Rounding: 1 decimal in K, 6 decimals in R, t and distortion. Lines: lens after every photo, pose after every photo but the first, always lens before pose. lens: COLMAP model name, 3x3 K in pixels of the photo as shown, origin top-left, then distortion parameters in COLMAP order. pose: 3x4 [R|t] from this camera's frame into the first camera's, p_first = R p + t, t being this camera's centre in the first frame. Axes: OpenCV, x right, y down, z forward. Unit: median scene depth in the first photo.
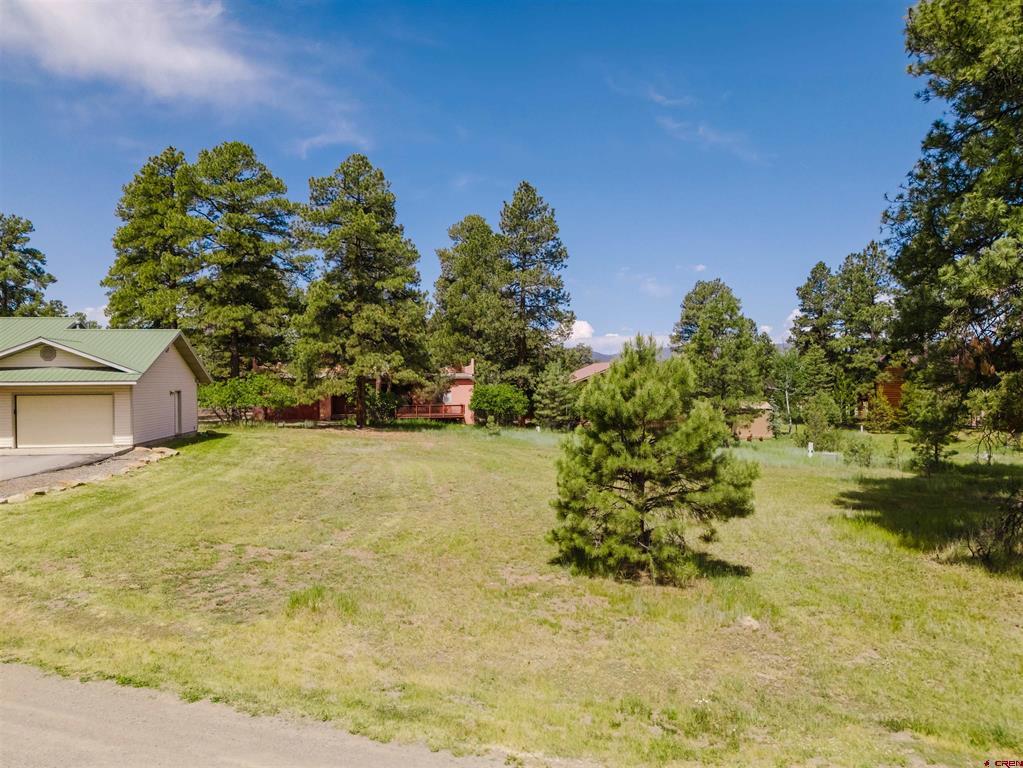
lens RADIAL K [[761.5, 0, 513.7], [0, 761.5, 383.2], [0, 0, 1]] dist [0.082543, -0.081660]
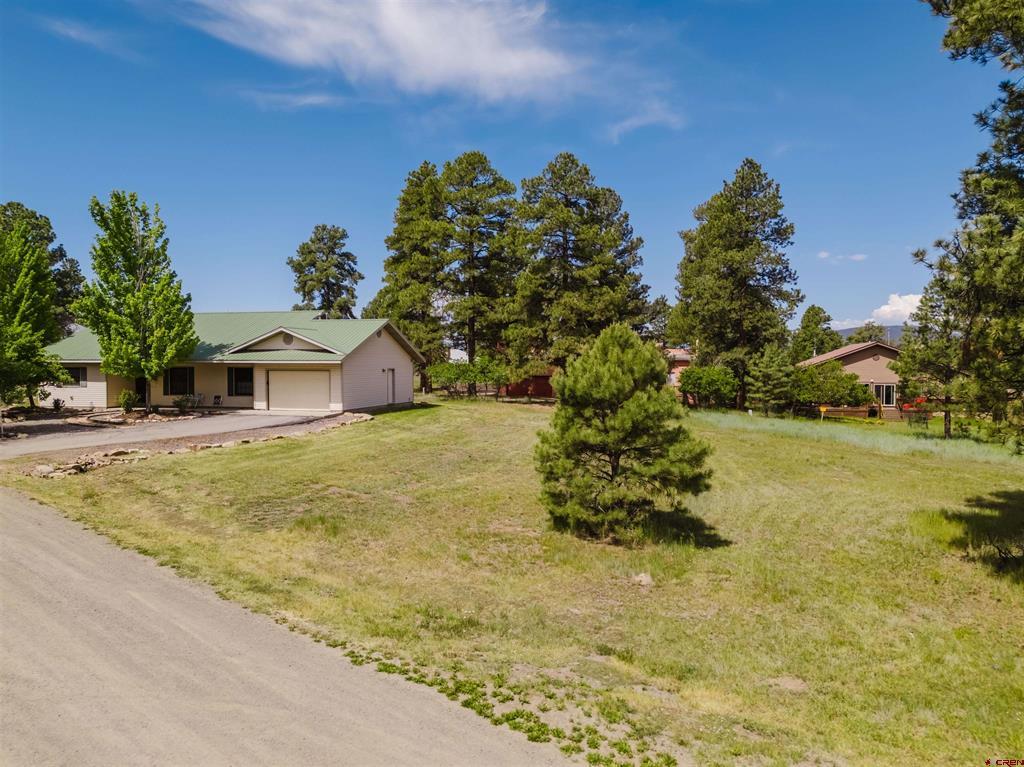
lens RADIAL K [[762.3, 0, 529.7], [0, 762.3, 399.3], [0, 0, 1]] dist [0.082543, -0.081660]
pose [[0.921594, 0.028047, -0.387140, 0.166214], [-0.009539, 0.998721, 0.049646, -0.003152], [0.388037, -0.042060, 0.920683, -0.029370]]
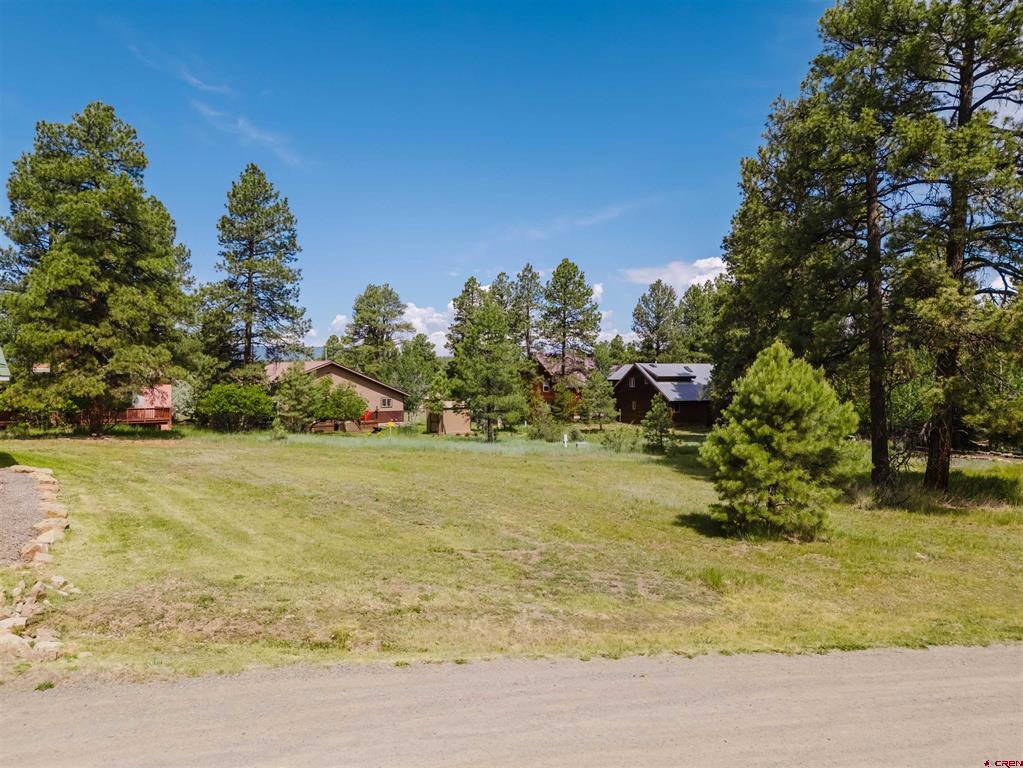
lens RADIAL K [[761.5, 0, 515.4], [0, 761.5, 387.5], [0, 0, 1]] dist [0.082543, -0.081660]
pose [[0.836154, 0.001202, 0.548494, -0.264378], [-0.002209, 0.999997, 0.001176, 0.003830], [-0.548491, -0.002195, 0.836154, 0.062867]]
